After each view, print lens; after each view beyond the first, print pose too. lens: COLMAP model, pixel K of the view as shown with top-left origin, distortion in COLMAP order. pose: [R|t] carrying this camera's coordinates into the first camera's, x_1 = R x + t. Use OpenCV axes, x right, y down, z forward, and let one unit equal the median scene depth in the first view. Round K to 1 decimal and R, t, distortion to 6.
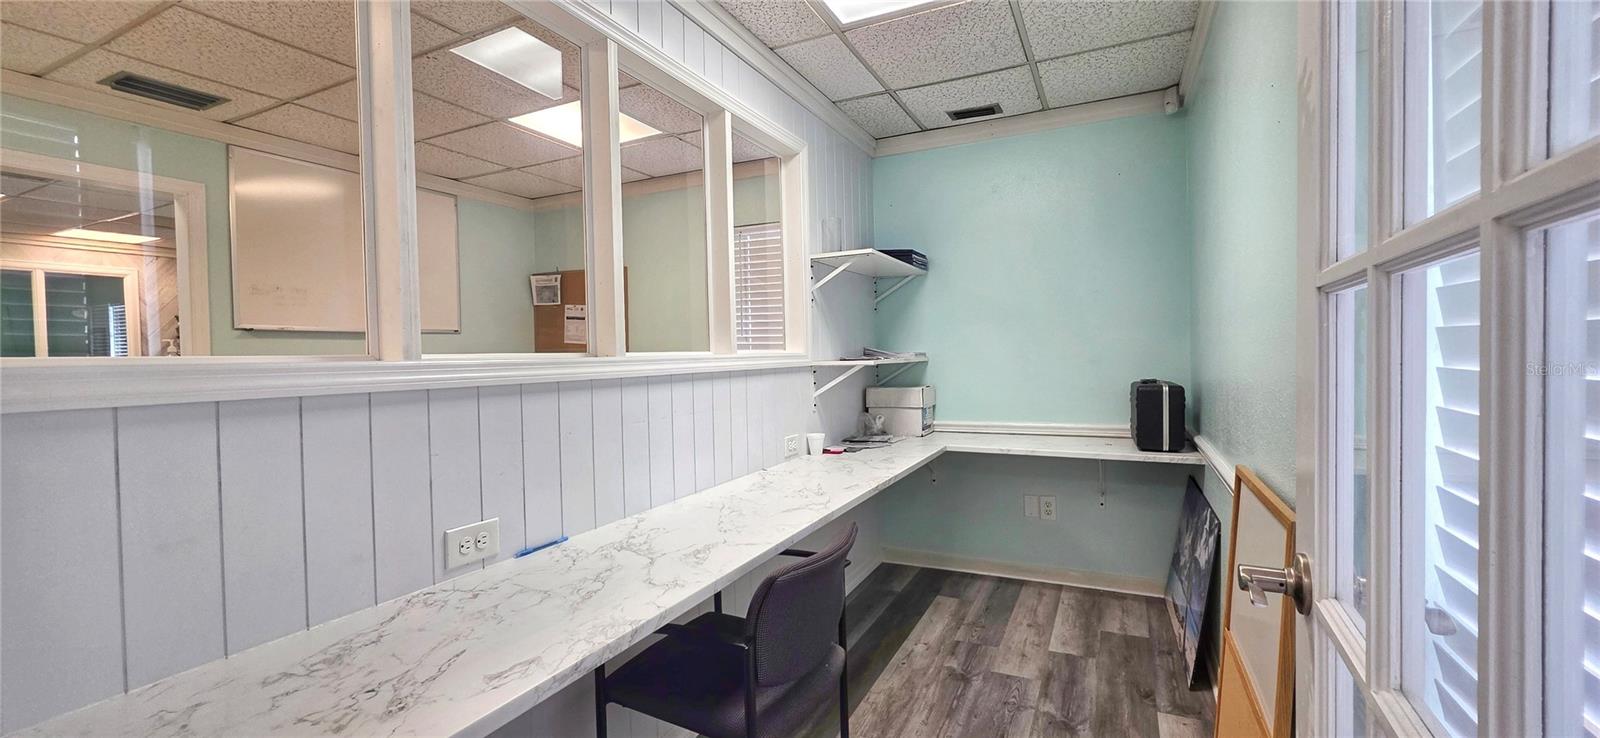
lens RADIAL K [[652.1, 0, 800.4], [0, 652.1, 369.5], [0, 0, 1]] dist [0.002204, 0.000094]
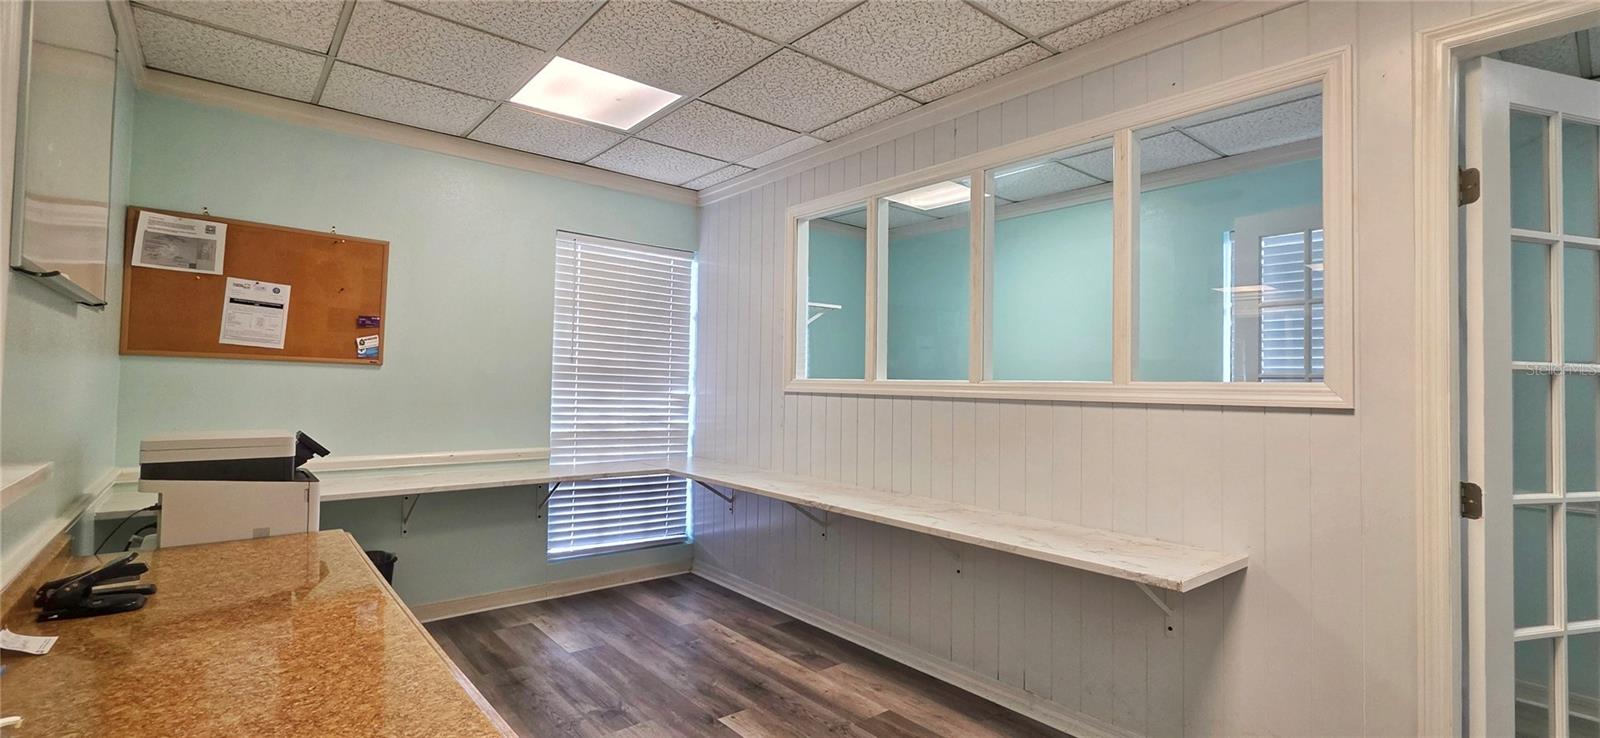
lens RADIAL K [[652.1, 0, 801.3], [0, 652.1, 364.5], [0, 0, 1]] dist [0.002204, 0.000094]
pose [[0.411676, 0.050067, 0.909954, -0.508649], [-0.002288, 0.998543, -0.053907, 0.005956], [-0.911328, 0.020110, 0.411191, 0.229046]]
